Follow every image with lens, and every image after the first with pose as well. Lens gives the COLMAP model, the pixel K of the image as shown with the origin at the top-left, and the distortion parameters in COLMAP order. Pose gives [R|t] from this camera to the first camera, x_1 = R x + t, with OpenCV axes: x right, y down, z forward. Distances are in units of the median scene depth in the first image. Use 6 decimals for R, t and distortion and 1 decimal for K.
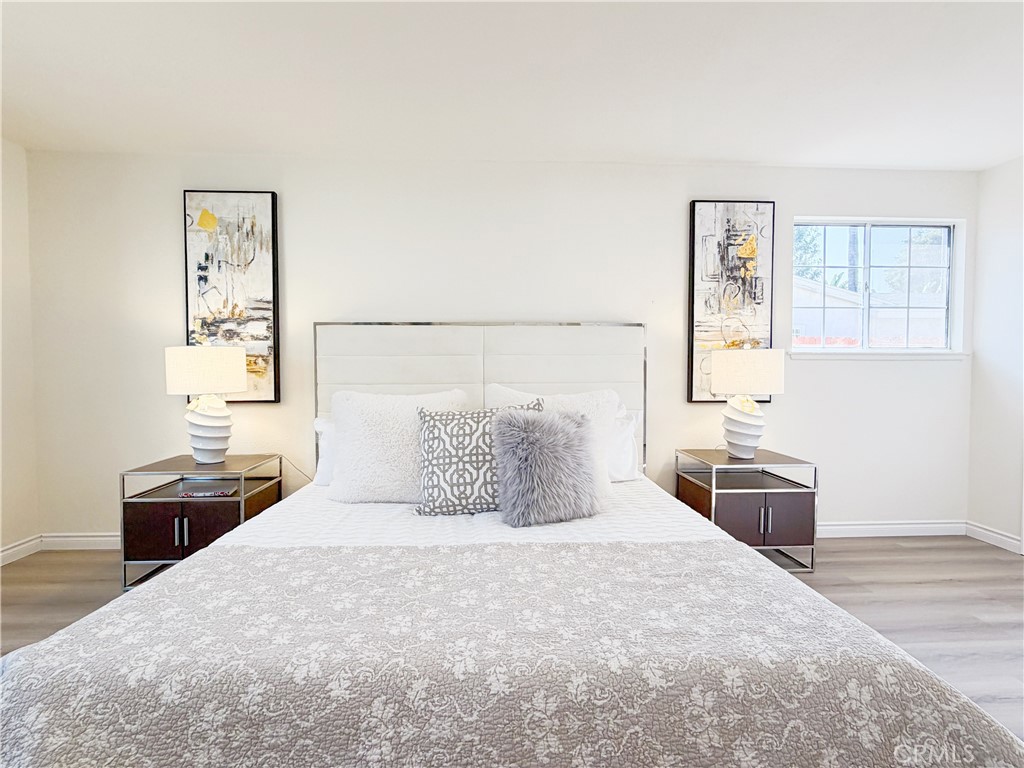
lens RADIAL K [[510.5, 0, 510.5], [0, 510.5, 383.1], [0, 0, 1]] dist [0.003954, -0.001185]
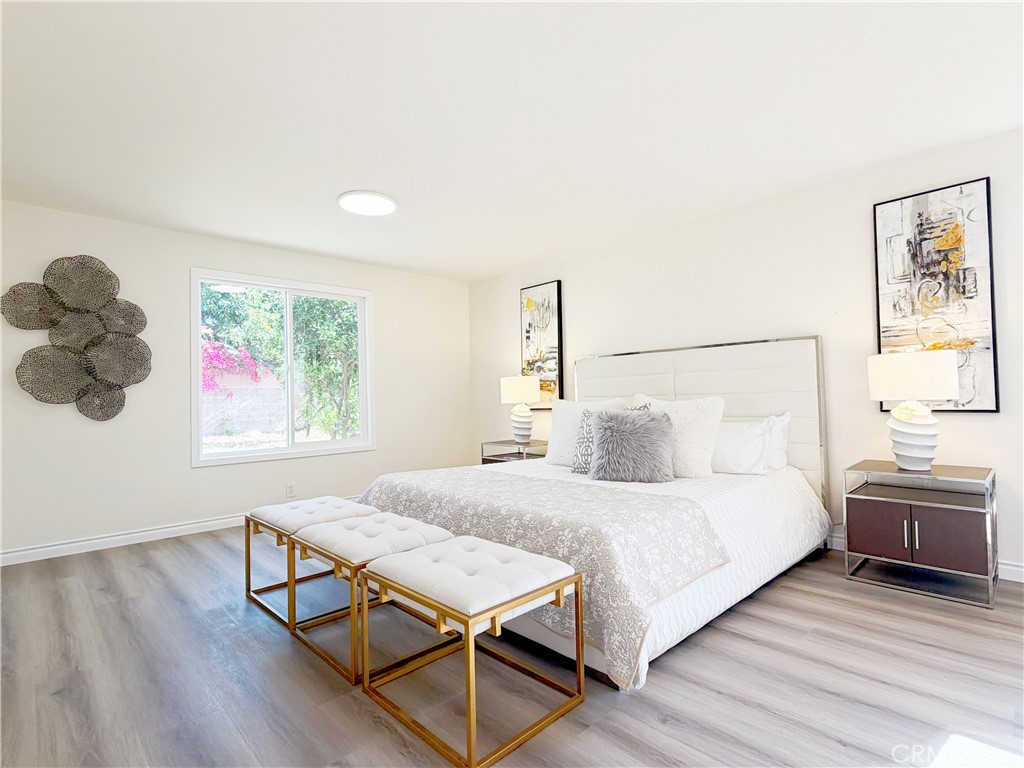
lens RADIAL K [[510.5, 0, 507.6], [0, 510.5, 383.2], [0, 0, 1]] dist [0.003954, -0.001185]
pose [[0.643349, -0.035849, -0.764733, 0.670118], [-0.003038, 0.998776, -0.049376, 0.035600], [0.765567, 0.034089, 0.642453, -0.159559]]
